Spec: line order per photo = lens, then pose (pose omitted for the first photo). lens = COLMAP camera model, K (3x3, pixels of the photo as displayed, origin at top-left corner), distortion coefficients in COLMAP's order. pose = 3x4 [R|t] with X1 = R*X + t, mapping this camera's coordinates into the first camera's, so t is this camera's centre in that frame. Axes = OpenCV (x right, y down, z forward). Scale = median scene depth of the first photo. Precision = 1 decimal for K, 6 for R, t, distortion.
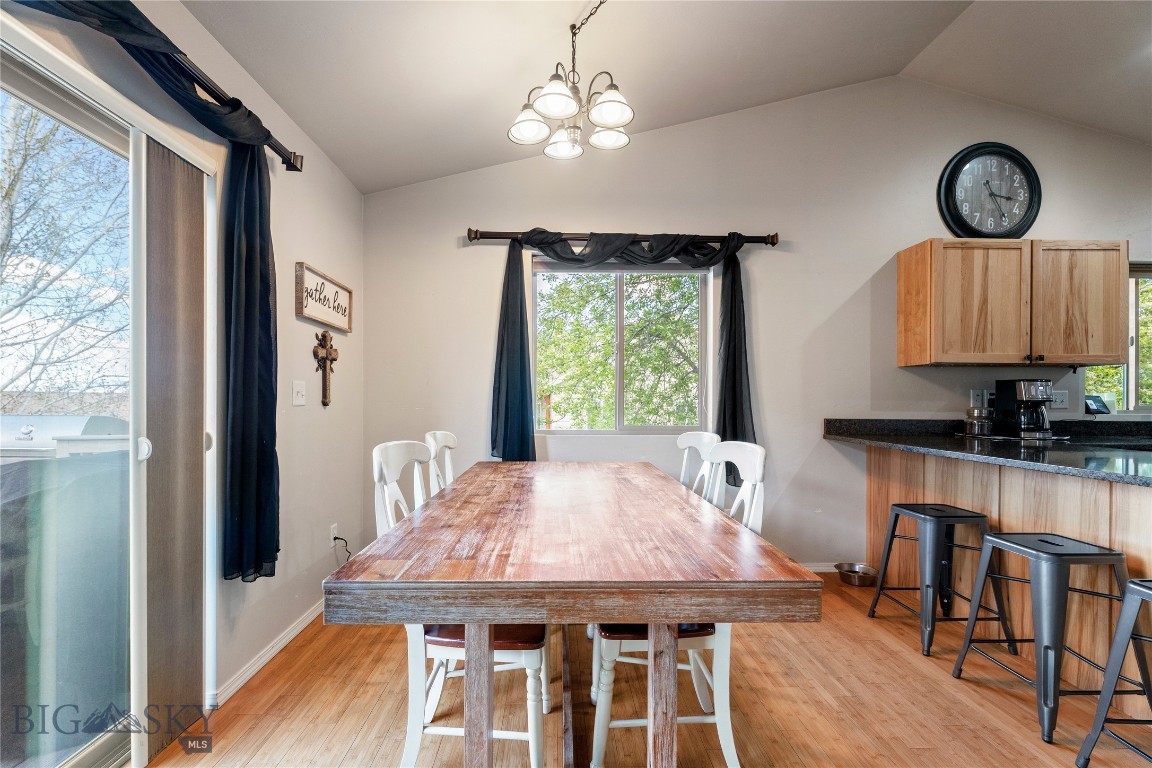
lens RADIAL K [[515.3, 0, 581.3], [0, 515.3, 397.8], [0, 0, 1]] dist [0.002499, -0.000385]
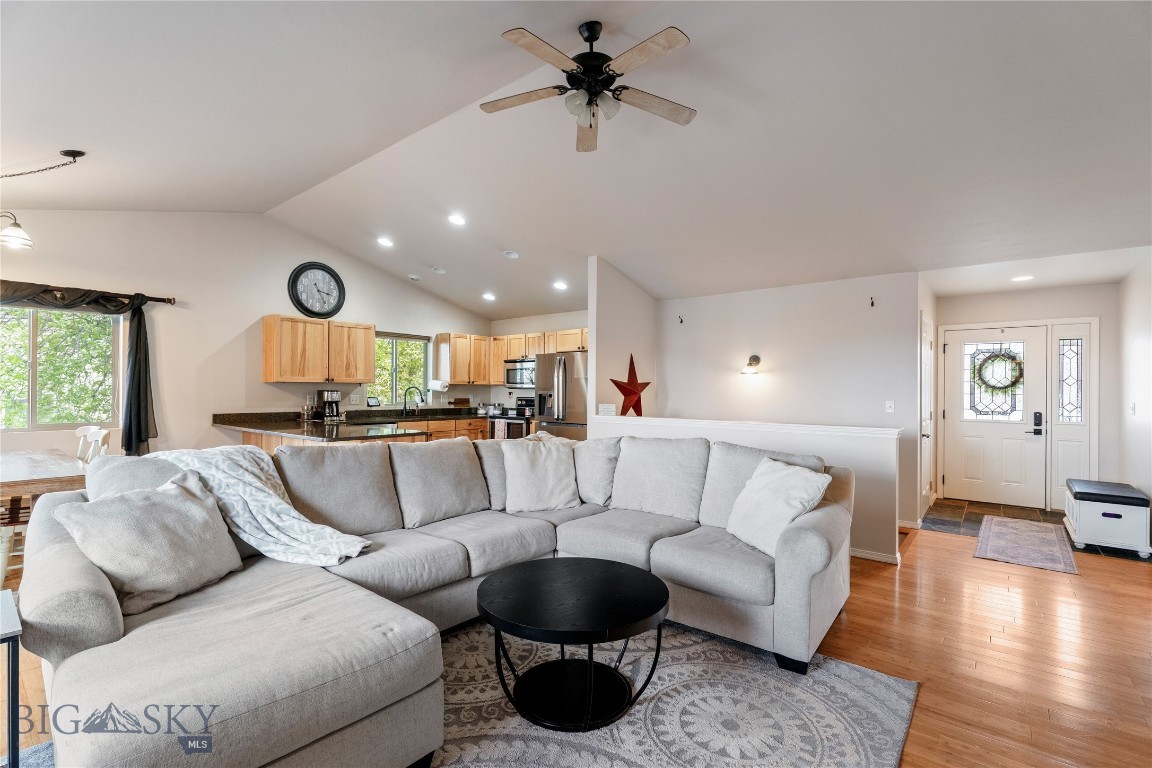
lens RADIAL K [[515.3, 0, 558.8], [0, 515.3, 386.1], [0, 0, 1]] dist [0.002499, -0.000385]
pose [[0.675361, 0.003571, 0.737479, 0.010671], [-0.002871, 0.999993, -0.002214, -0.049174], [-0.737482, -0.000622, 0.675367, -0.928508]]
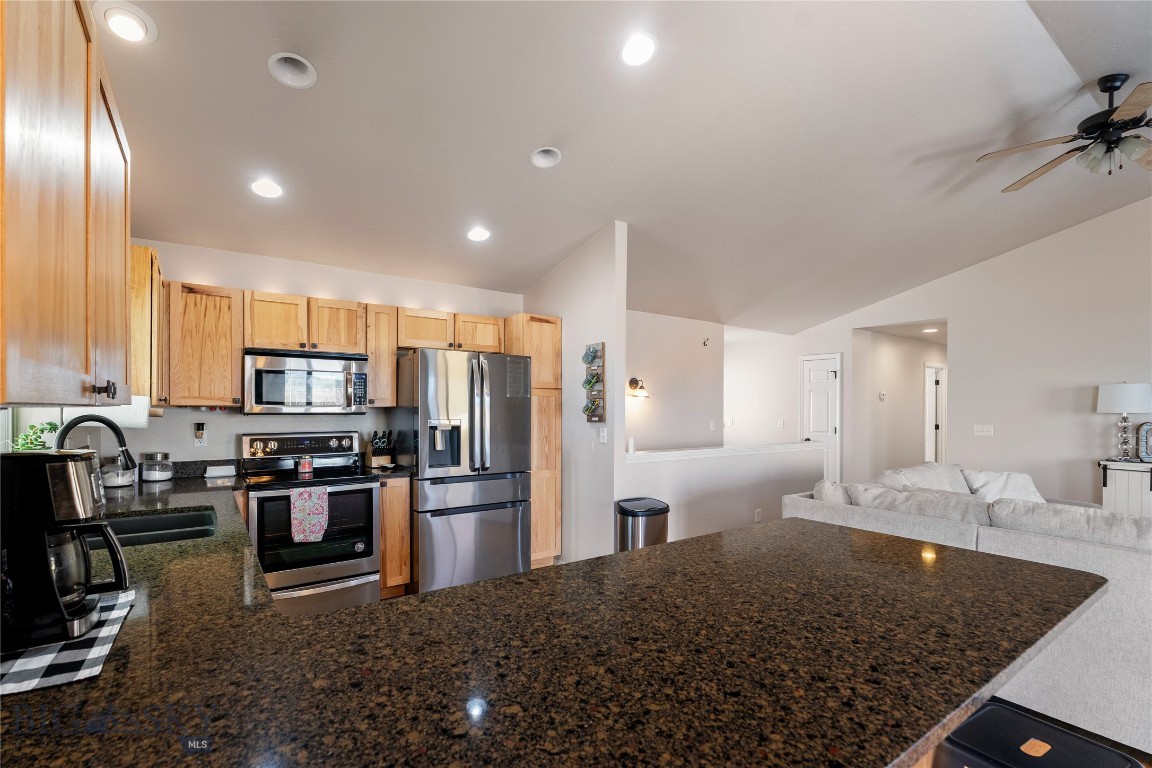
lens RADIAL K [[515.3, 0, 585.9], [0, 515.3, 410.1], [0, 0, 1]] dist [0.002499, -0.000385]
pose [[-0.530229, -0.009354, 0.847803, 0.393088], [-0.007030, 0.999953, 0.006636, -0.064052], [-0.847825, -0.002442, -0.530270, 0.813752]]
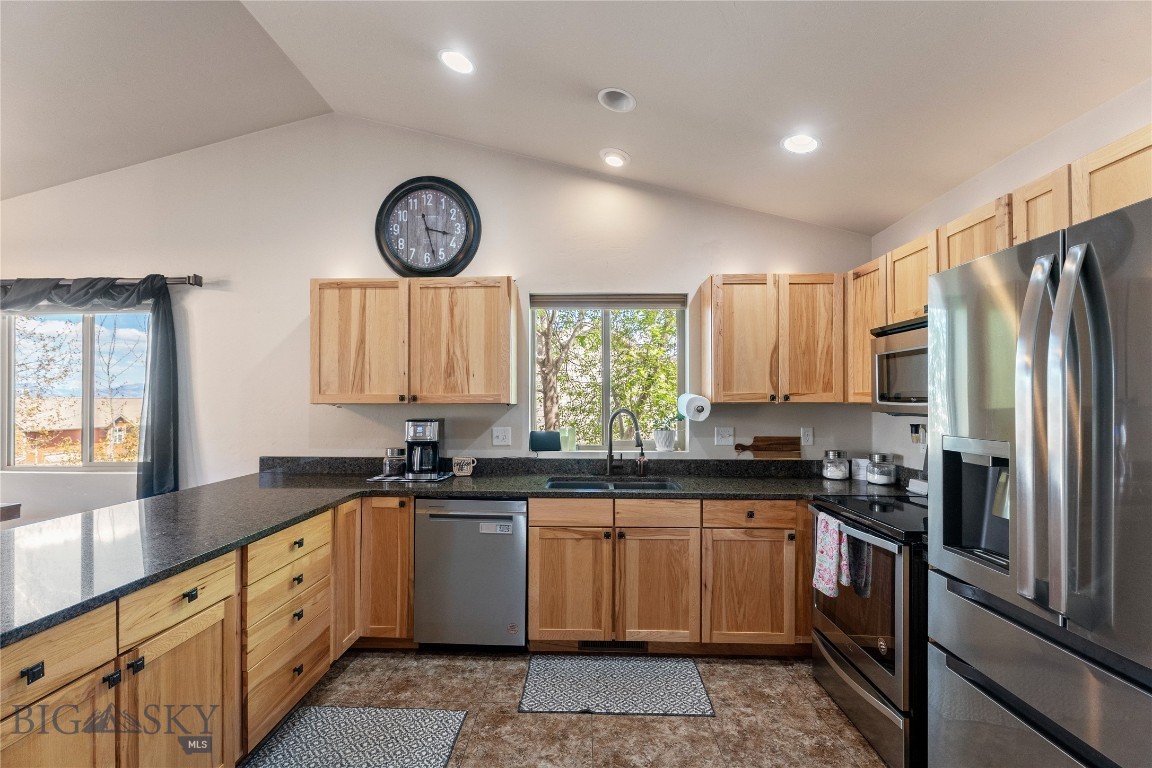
lens RADIAL K [[515.3, 0, 568.1], [0, 515.3, 395.5], [0, 0, 1]] dist [0.002499, -0.000385]
pose [[0.997767, -0.006357, -0.066488, 1.169480], [0.005805, 0.999947, -0.008488, -0.068095], [0.066538, 0.008084, 0.997751, 0.038417]]
